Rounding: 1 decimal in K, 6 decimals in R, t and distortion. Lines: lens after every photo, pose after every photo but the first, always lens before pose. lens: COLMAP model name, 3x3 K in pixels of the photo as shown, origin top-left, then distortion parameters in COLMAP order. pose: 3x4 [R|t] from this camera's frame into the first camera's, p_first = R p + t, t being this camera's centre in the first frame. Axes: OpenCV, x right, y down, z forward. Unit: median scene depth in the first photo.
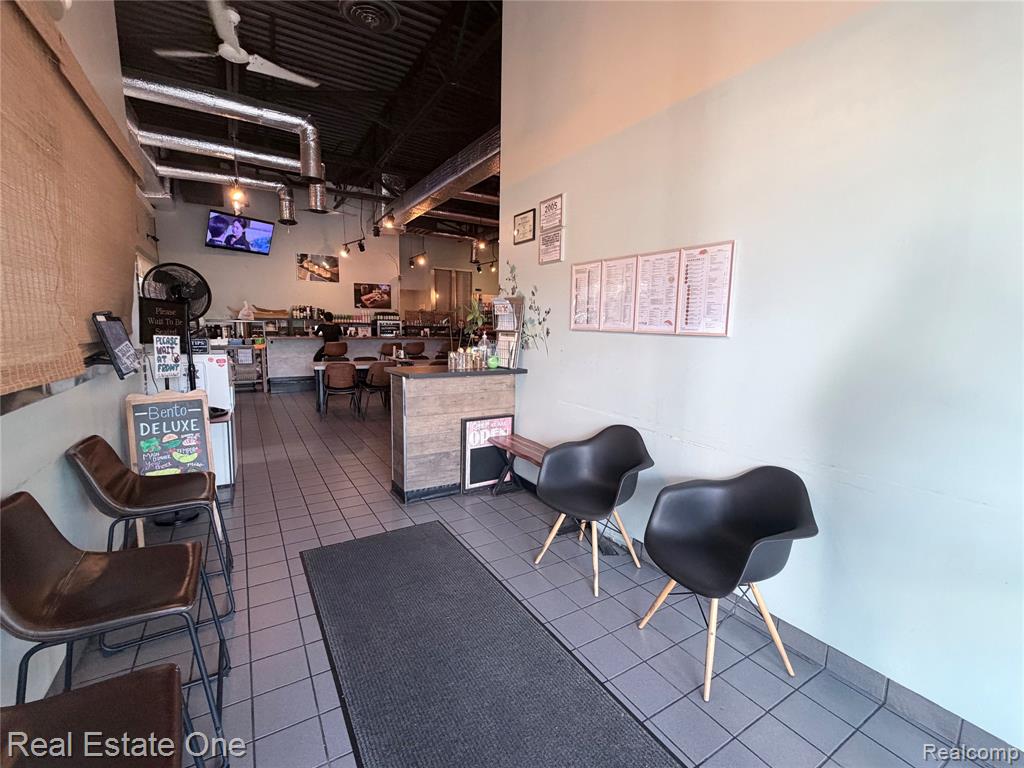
lens RADIAL K [[447.9, 0, 510.1], [0, 447.9, 381.7], [0, 0, 1]] dist [0.001354, -0.000046]
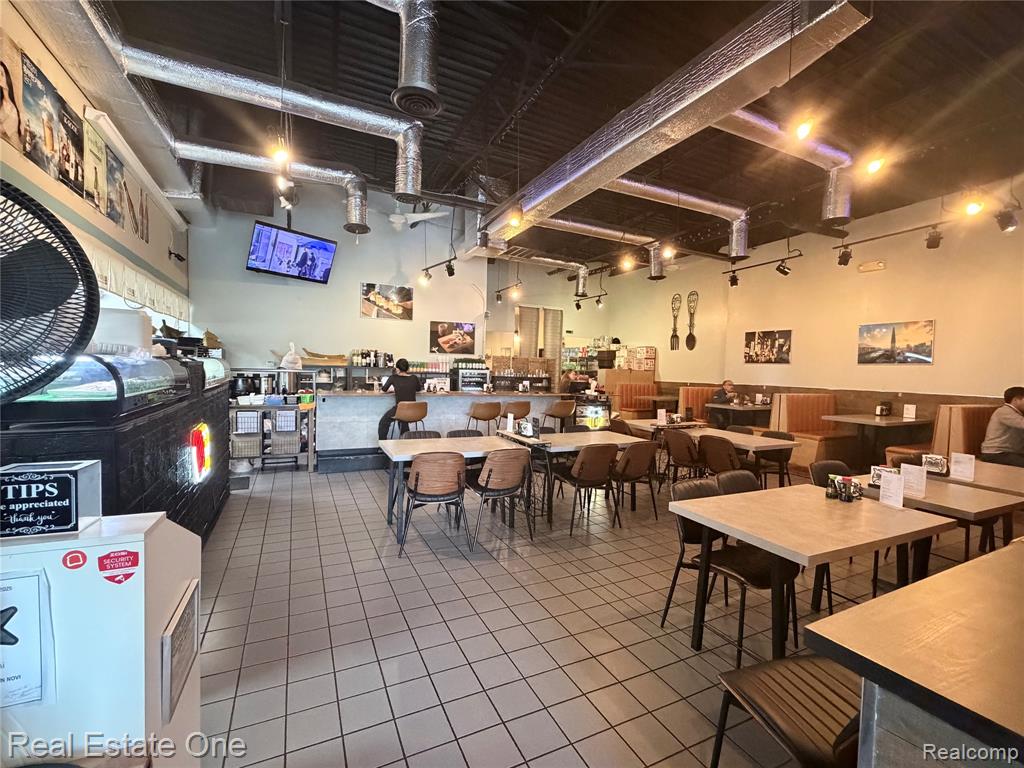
lens RADIAL K [[447.9, 0, 512.1], [0, 447.9, 386.1], [0, 0, 1]] dist [0.001354, -0.000046]
pose [[0.995681, 0.012242, -0.092034, -0.143435], [-0.020532, 0.995760, -0.089669, -0.044247], [0.090546, 0.091171, 0.991710, 0.270226]]
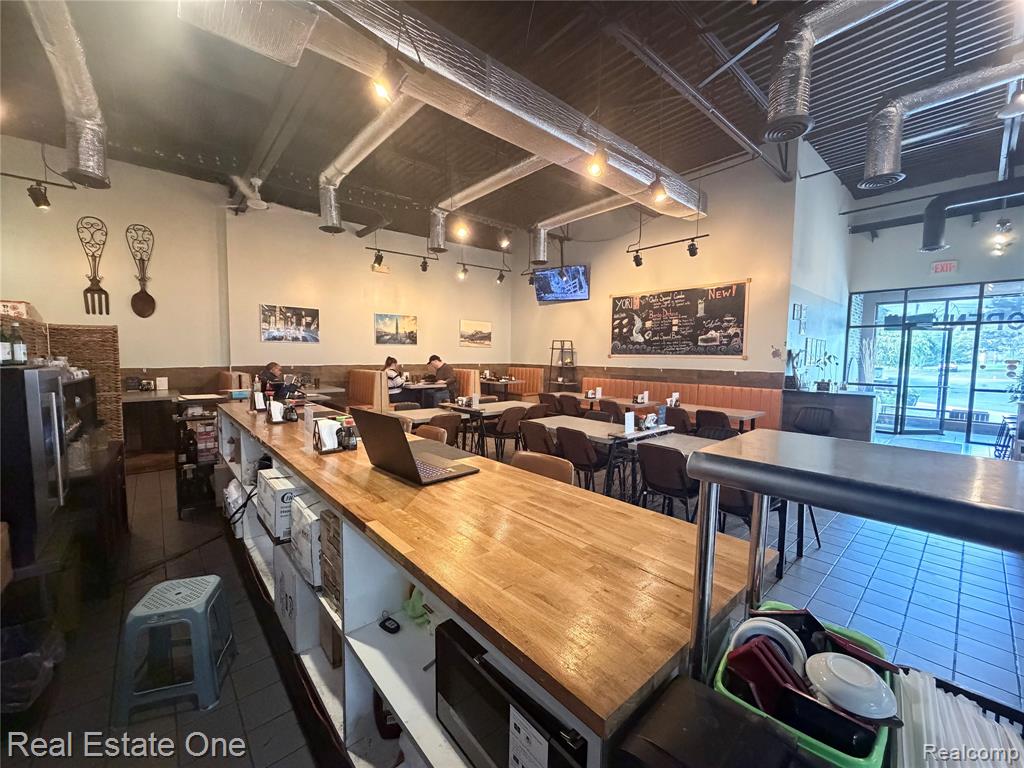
lens RADIAL K [[407.9, 0, 511.5], [0, 407.9, 386.2], [0, 0, 1]] dist [0.003049, 0.000201]
pose [[-0.173231, -0.091127, 0.980656, -0.309025], [0.118854, 0.986499, 0.112665, -0.081569], [-0.977683, 0.136072, -0.160061, 0.541654]]
